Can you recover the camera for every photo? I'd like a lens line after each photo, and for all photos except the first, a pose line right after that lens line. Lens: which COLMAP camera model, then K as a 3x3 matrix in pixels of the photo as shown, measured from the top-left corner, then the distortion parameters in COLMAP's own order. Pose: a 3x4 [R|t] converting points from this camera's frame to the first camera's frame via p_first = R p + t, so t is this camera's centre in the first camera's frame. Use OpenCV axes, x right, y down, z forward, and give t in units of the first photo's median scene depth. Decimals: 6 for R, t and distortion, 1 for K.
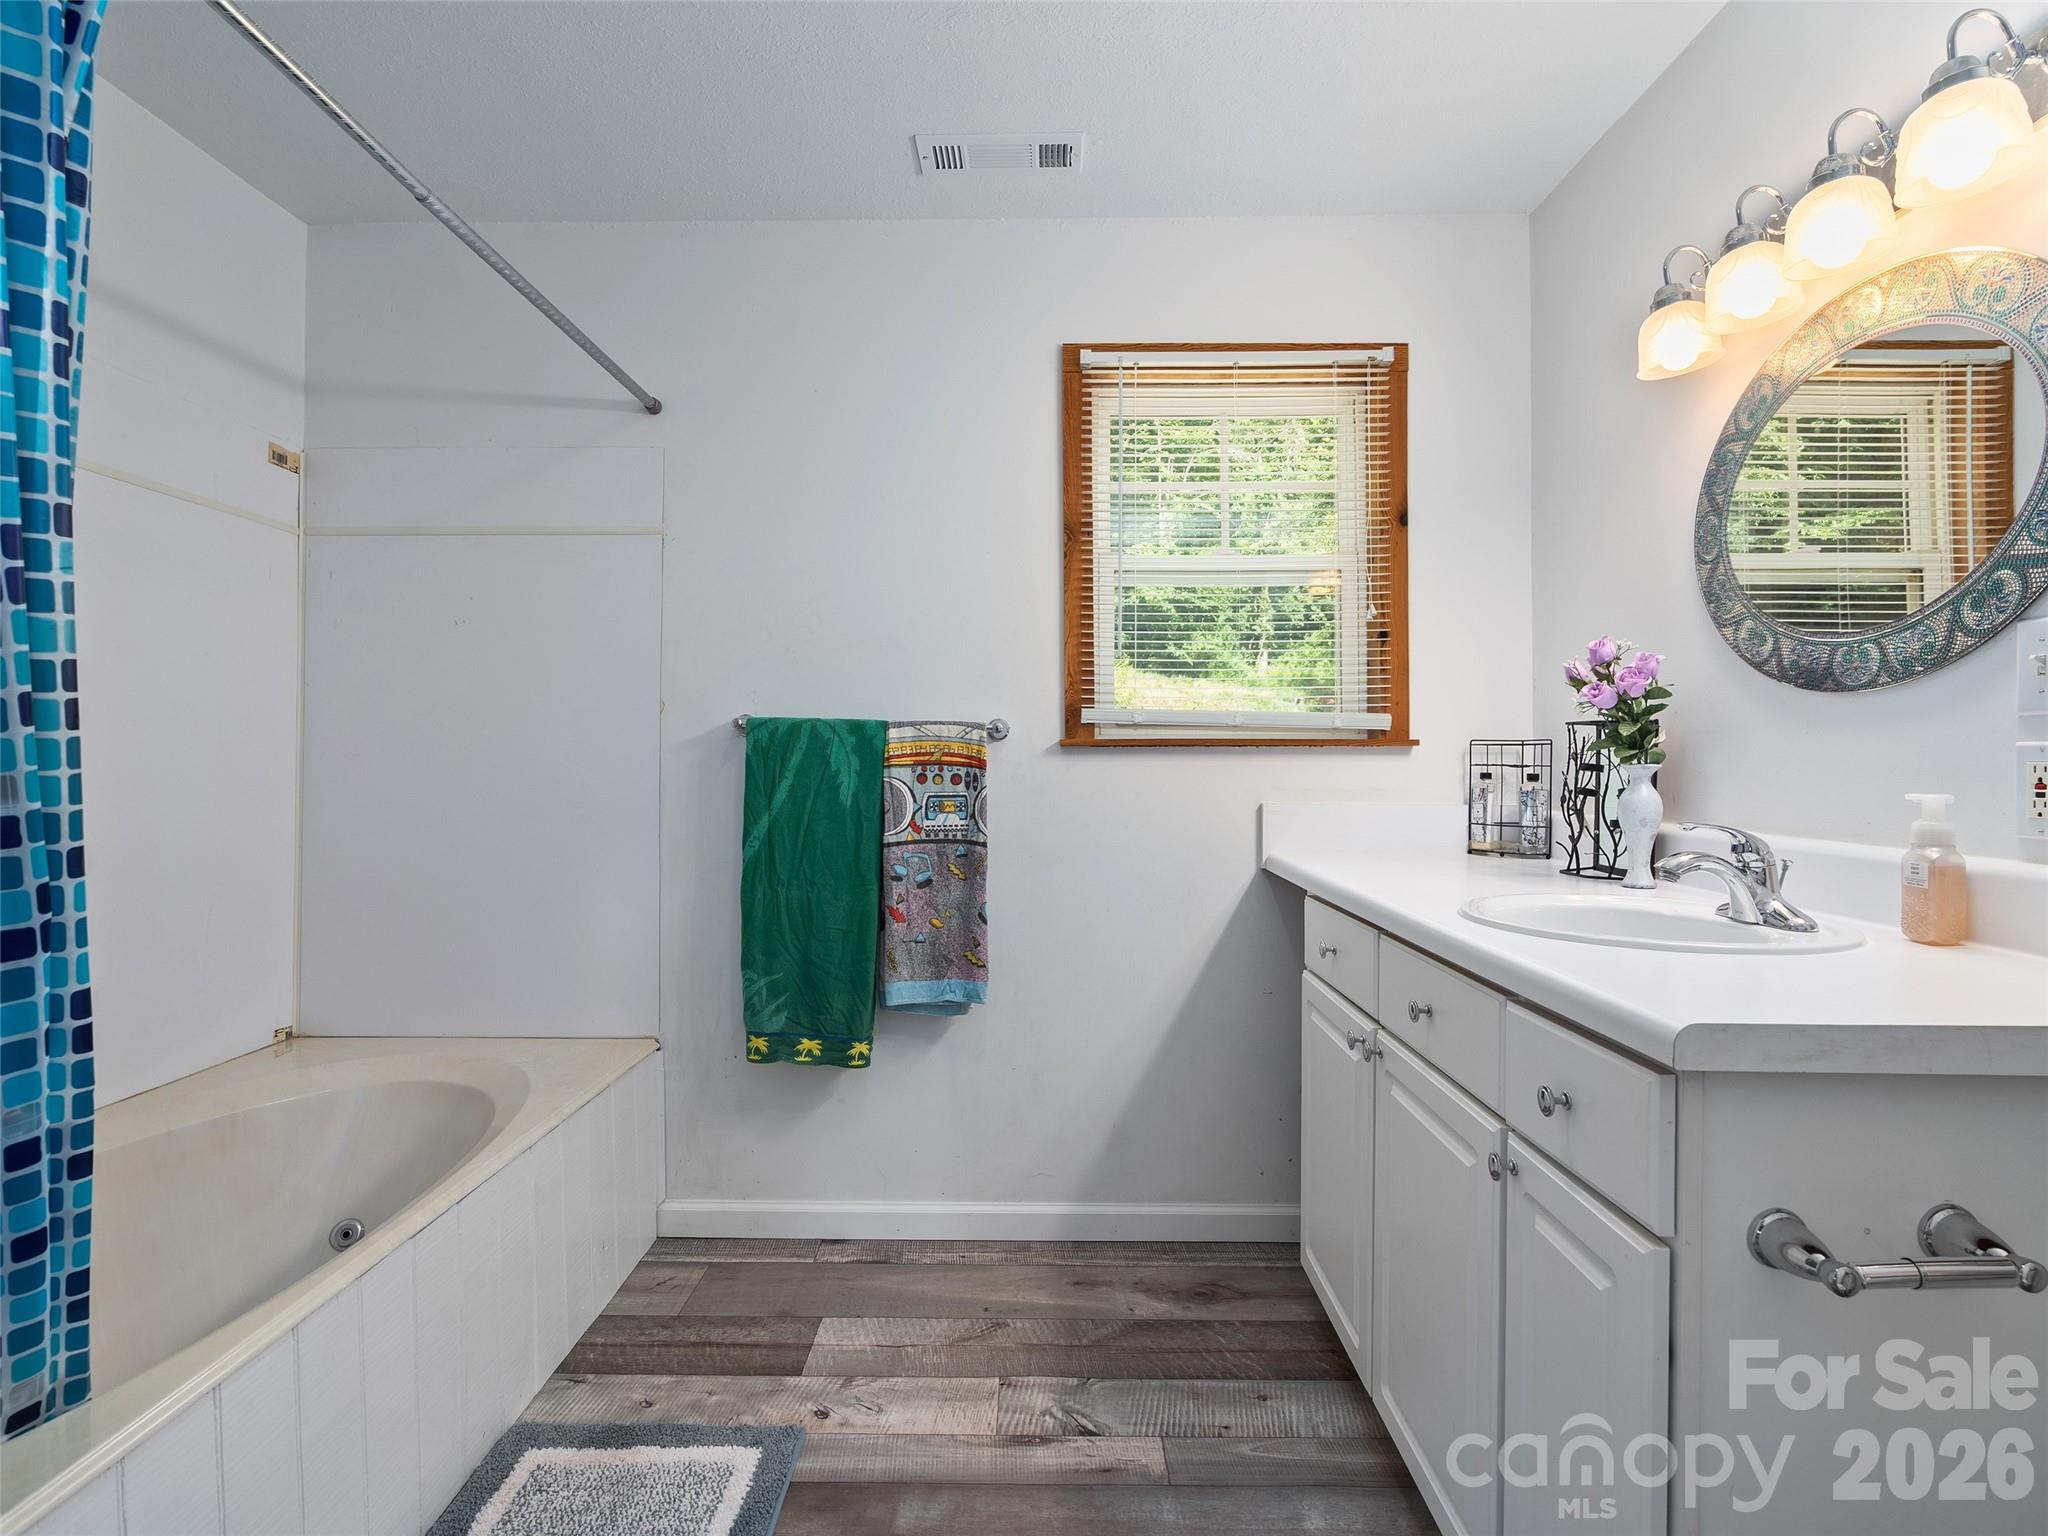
lens RADIAL K [[1034.3, 0, 1024.3], [0, 1034.3, 773.7], [0, 0, 1]] dist [-0.011624, 0.004887]
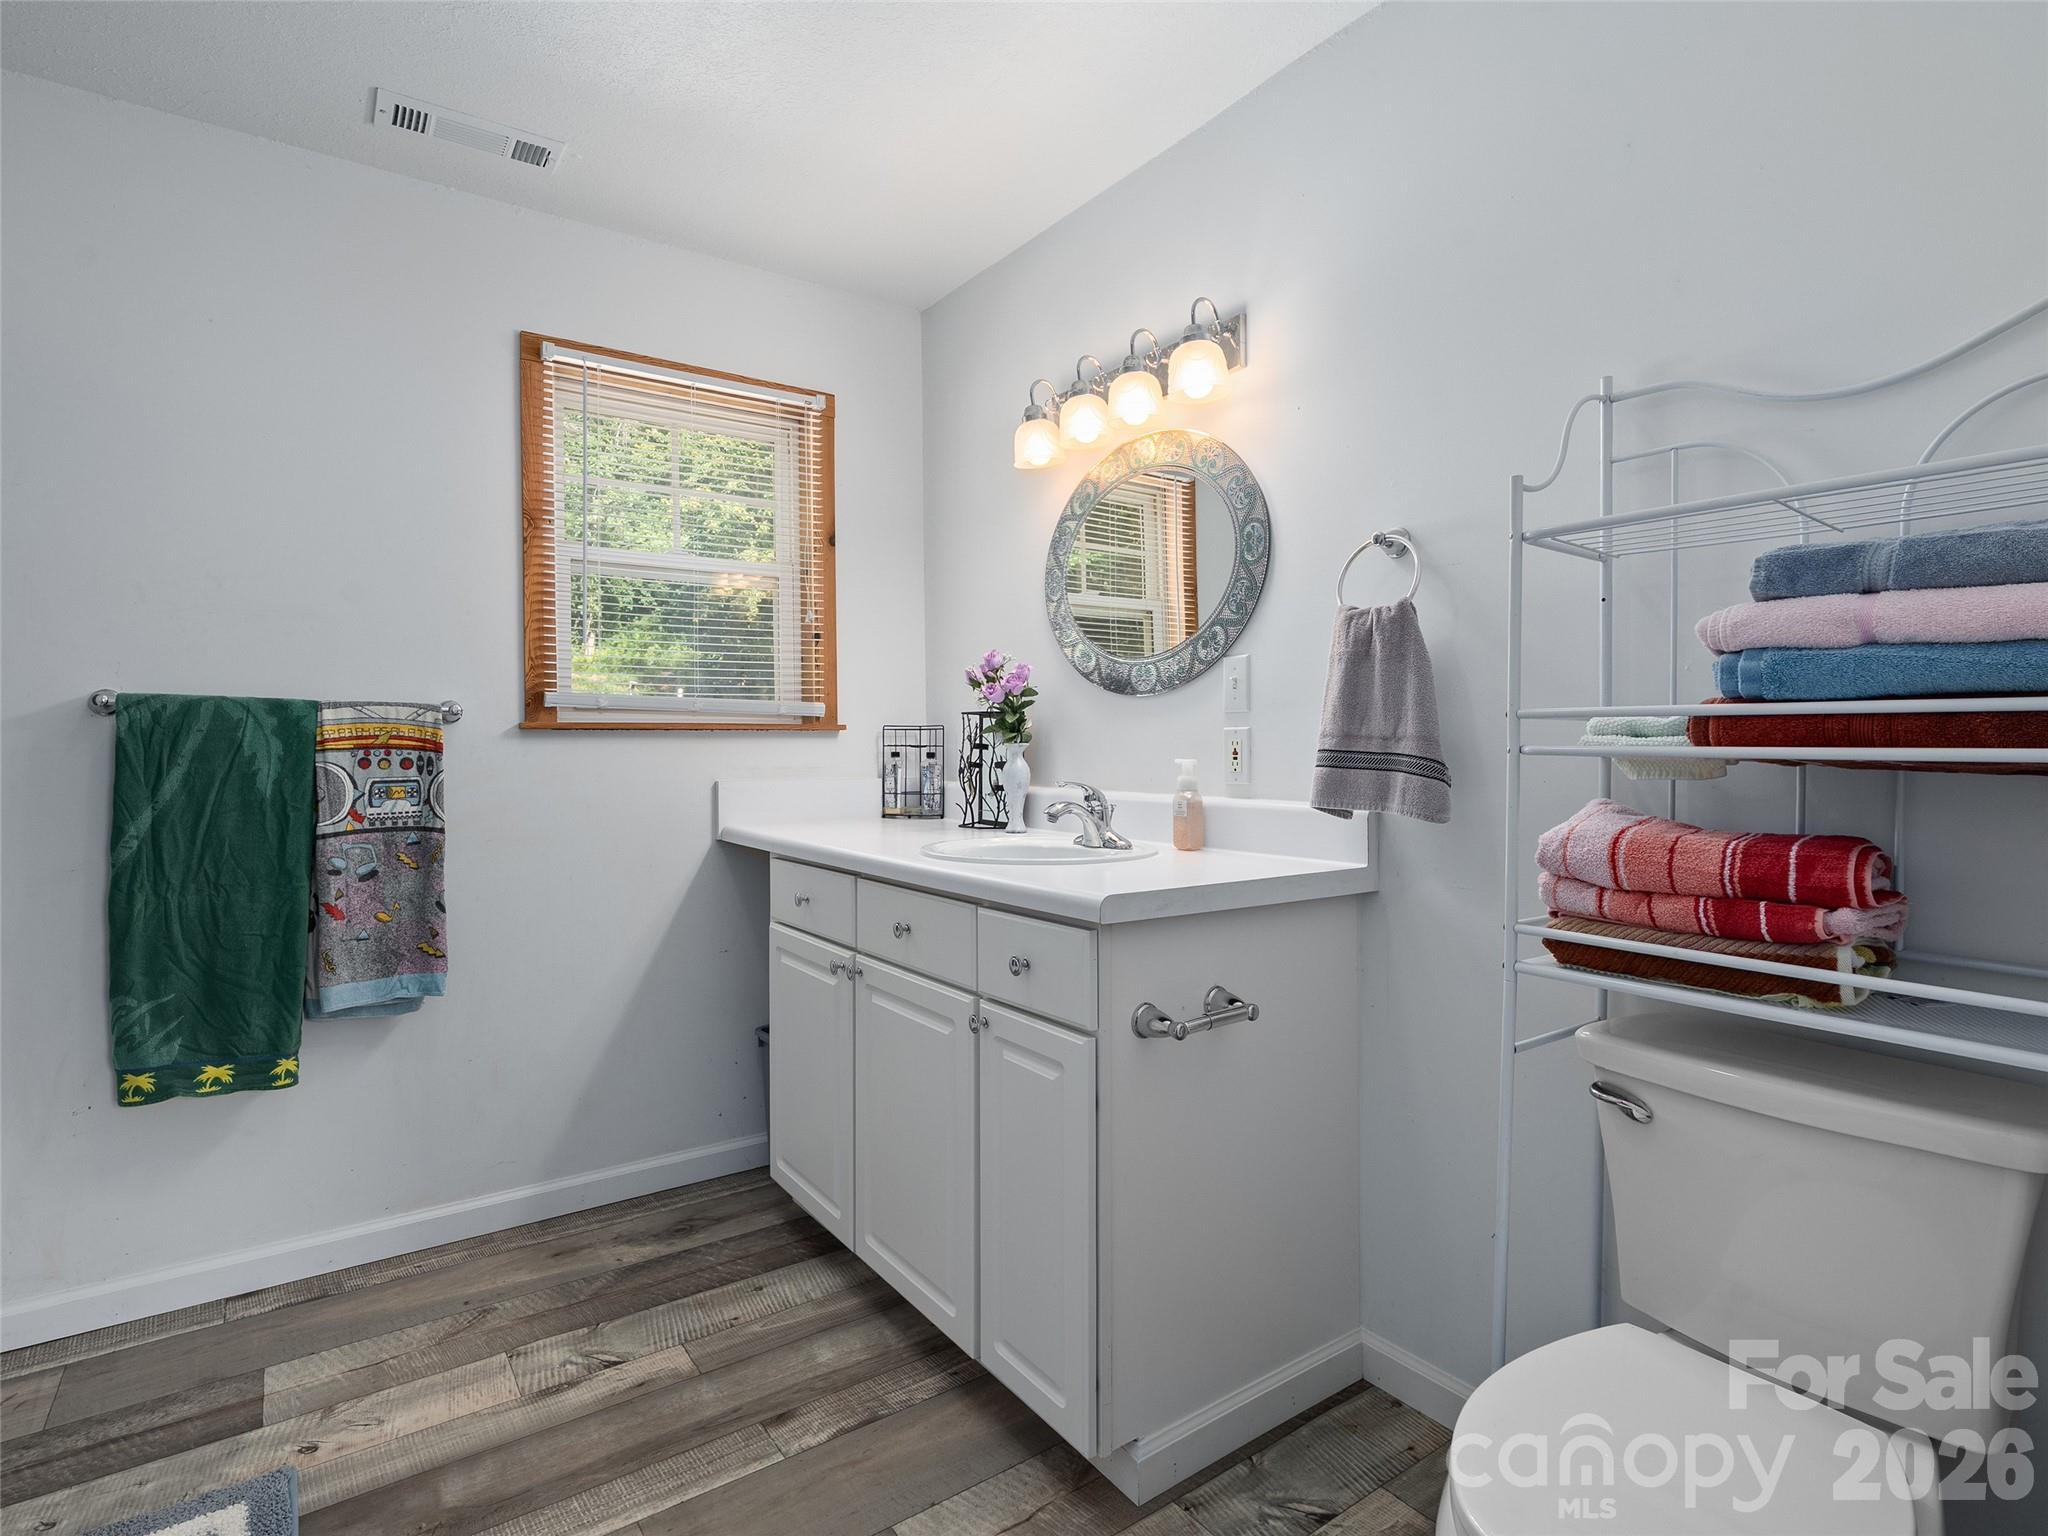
lens RADIAL K [[1034.3, 0, 1027.5], [0, 1034.3, 749.8], [0, 0, 1]] dist [-0.011624, 0.004887]
pose [[0.807711, -0.007753, 0.589527, -0.182017], [0.013669, 0.999891, -0.005579, 0.006476], [-0.589420, 0.012564, 0.807729, -0.113615]]
